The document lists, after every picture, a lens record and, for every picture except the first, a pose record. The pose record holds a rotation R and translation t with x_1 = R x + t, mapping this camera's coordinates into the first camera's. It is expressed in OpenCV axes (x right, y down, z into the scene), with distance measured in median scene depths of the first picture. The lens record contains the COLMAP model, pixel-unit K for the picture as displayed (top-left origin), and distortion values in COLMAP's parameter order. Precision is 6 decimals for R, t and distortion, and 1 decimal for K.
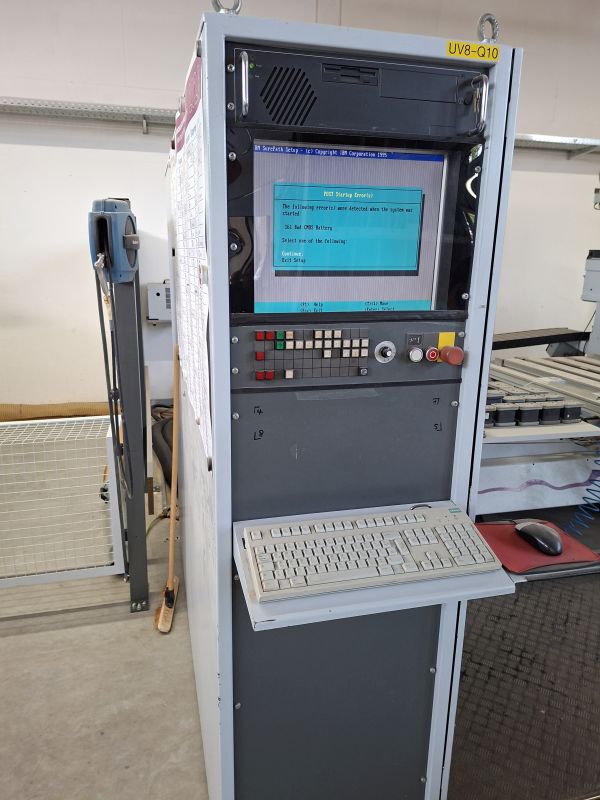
lens RADIAL K [[546.6, 0, 293.9], [0, 546.6, 394.8], [0, 0, 1]] dist [0.101961, -0.125726]
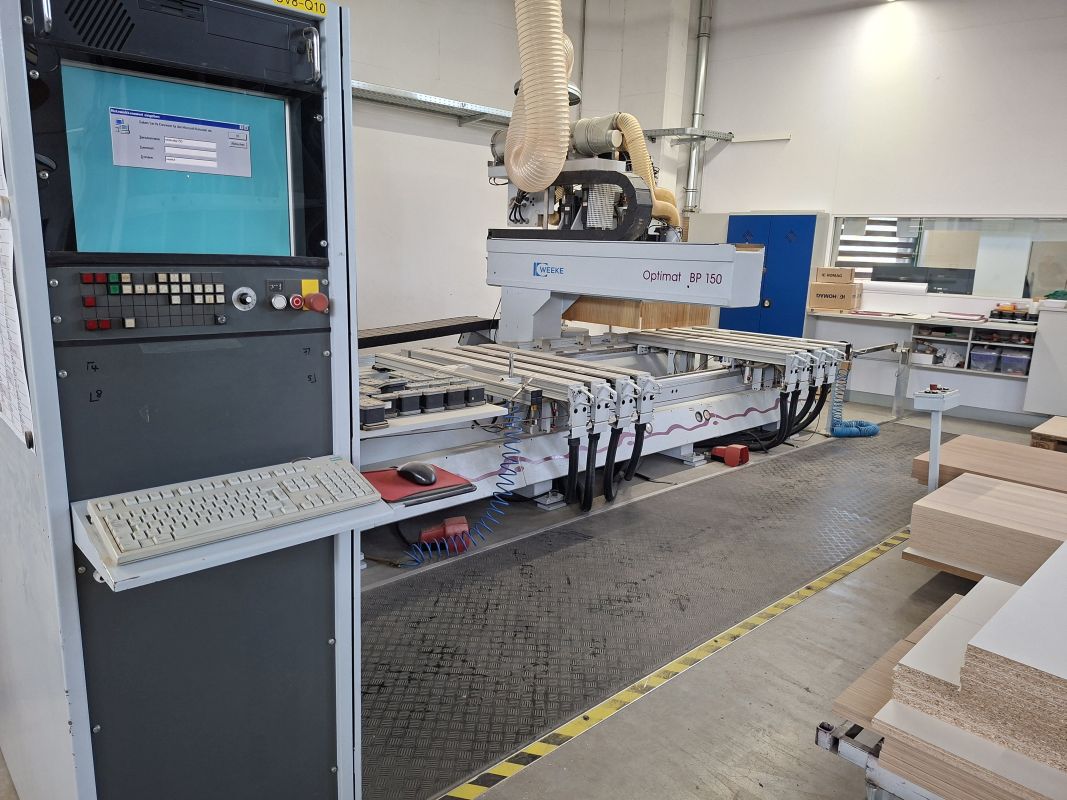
lens RADIAL K [[729.0, 0, 529.6], [0, 729.0, 404.0], [0, 0, 1]] dist [0.101961, -0.125726]
pose [[0.876207, -0.085058, 0.474369, -0.022596], [0.097012, 0.995283, -0.000728, 0.153062], [-0.472069, 0.046657, 0.880326, -0.349156]]
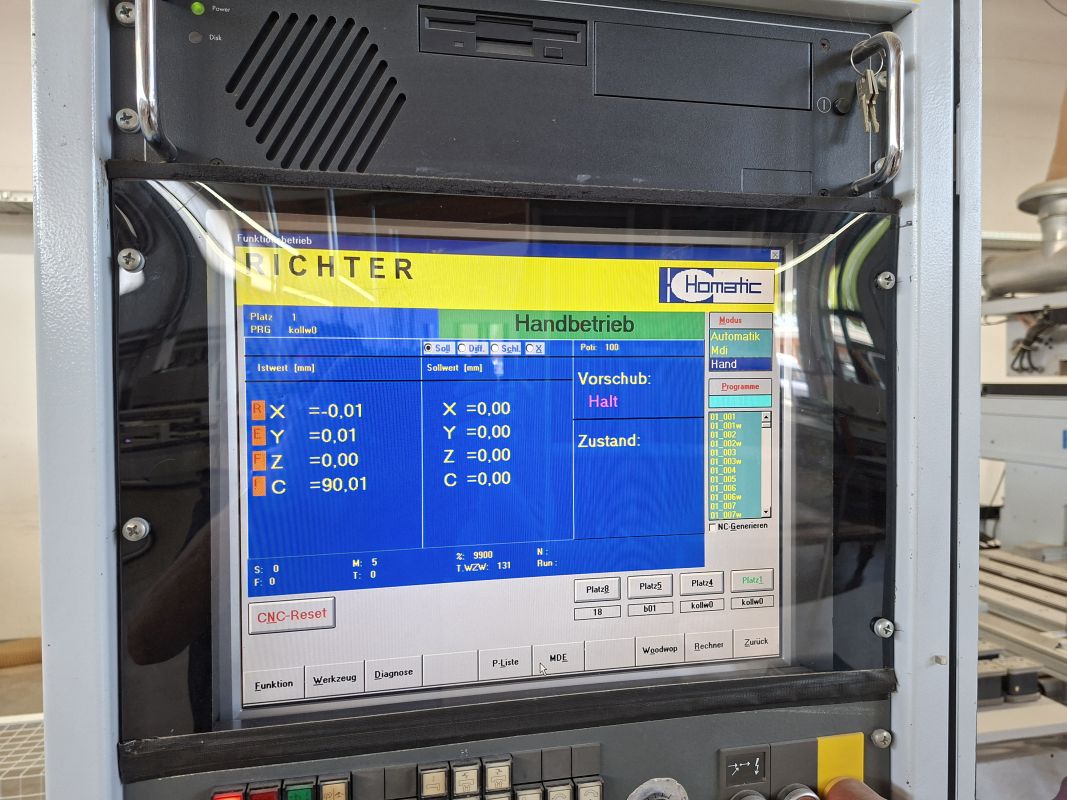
lens RADIAL K [[752.2, 0, 539.1], [0, 752.2, 401.3], [0, 0, 1]] dist [-0.007471, -0.004453]
pose [[0.999460, -0.018963, -0.026840, 0.116390], [0.012587, 0.975329, -0.220398, -0.220186], [0.030357, 0.219941, 0.975041, 0.526728]]
